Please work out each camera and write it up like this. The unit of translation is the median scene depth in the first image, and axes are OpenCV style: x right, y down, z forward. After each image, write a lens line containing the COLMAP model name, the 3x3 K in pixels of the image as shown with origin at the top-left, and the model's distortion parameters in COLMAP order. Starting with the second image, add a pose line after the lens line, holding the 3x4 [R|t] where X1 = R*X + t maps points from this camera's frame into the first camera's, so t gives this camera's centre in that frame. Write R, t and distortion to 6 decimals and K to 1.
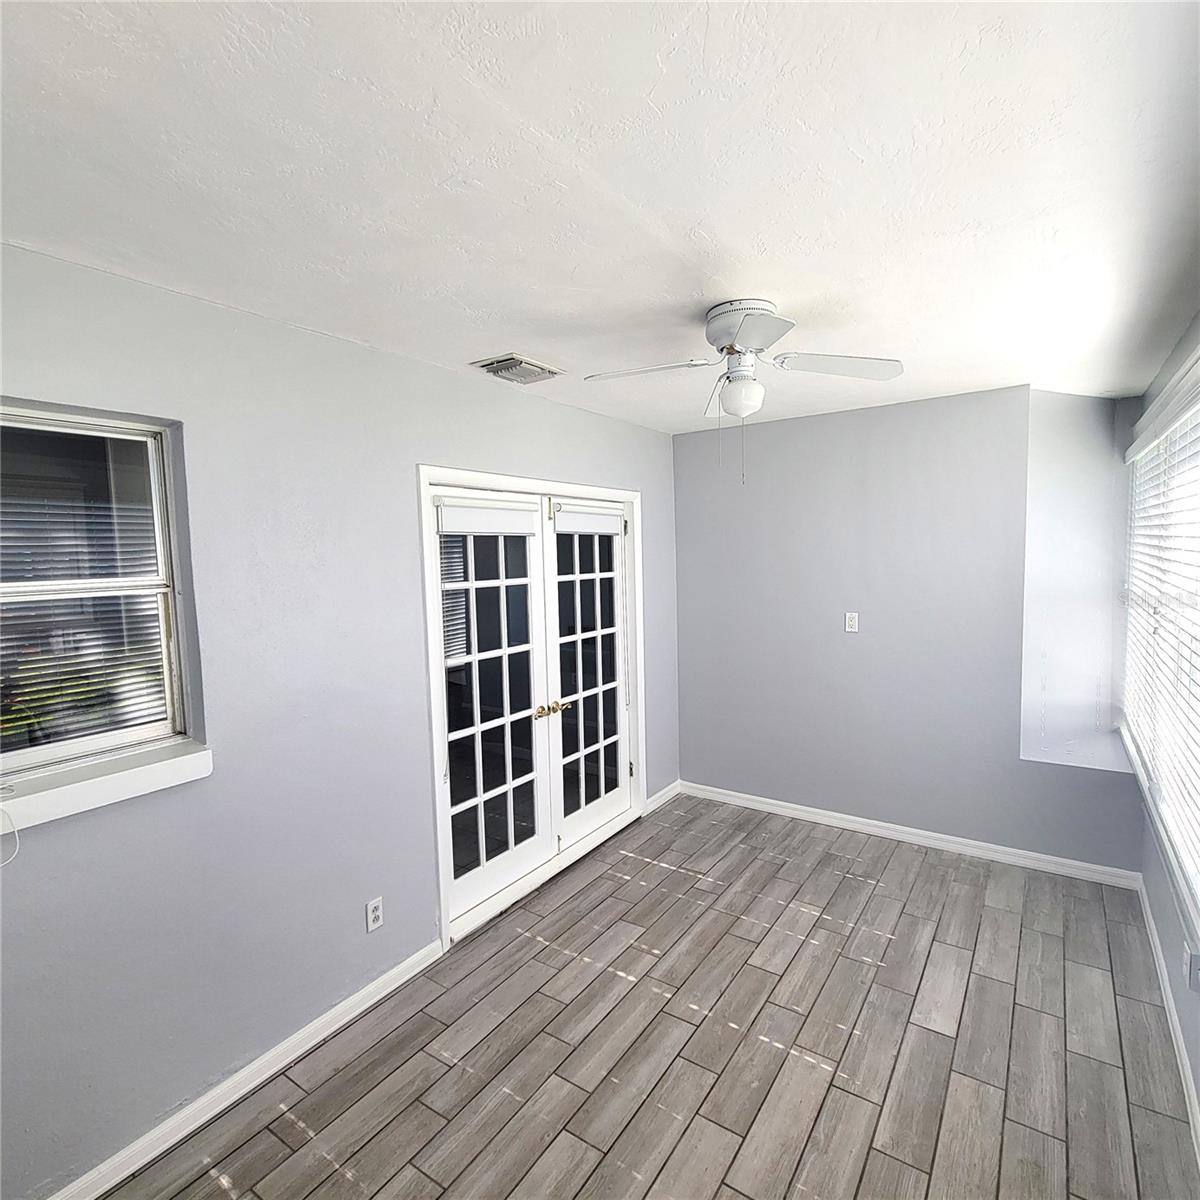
lens RADIAL K [[650.4, 0, 591.2], [0, 650.4, 604.7], [0, 0, 1]] dist [0.006083, -0.002524]
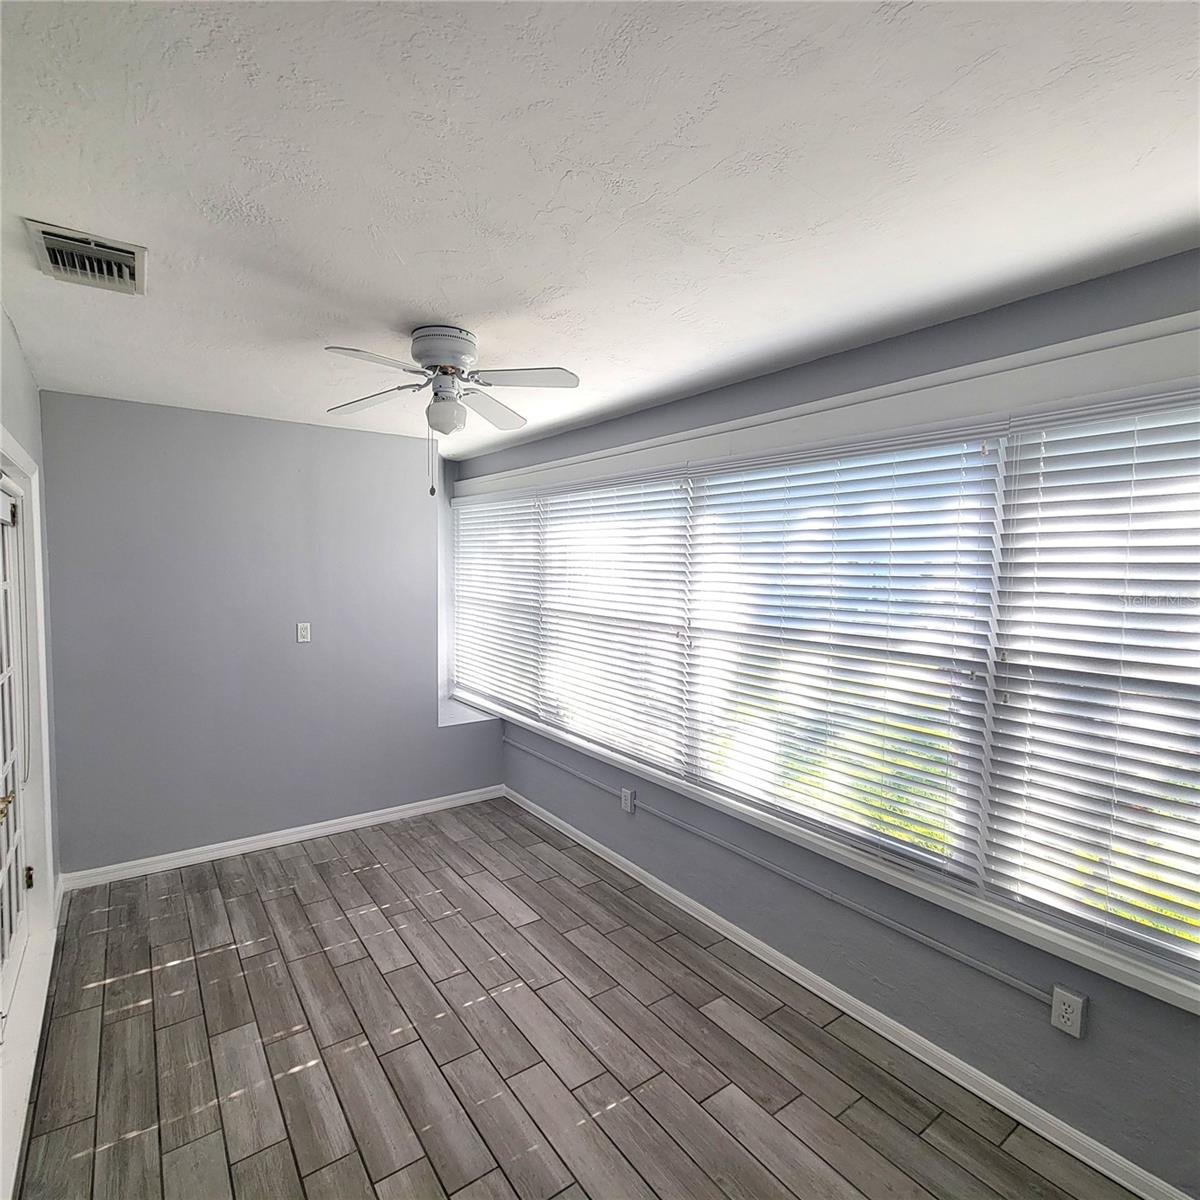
lens RADIAL K [[650.4, 0, 591.2], [0, 650.4, 604.7], [0, 0, 1]] dist [0.006083, -0.002524]
pose [[0.339861, -0.029529, 0.940012, -0.564737], [0.053561, 0.998492, 0.012001, -0.005935], [-0.938949, 0.046270, 0.340930, 0.336219]]
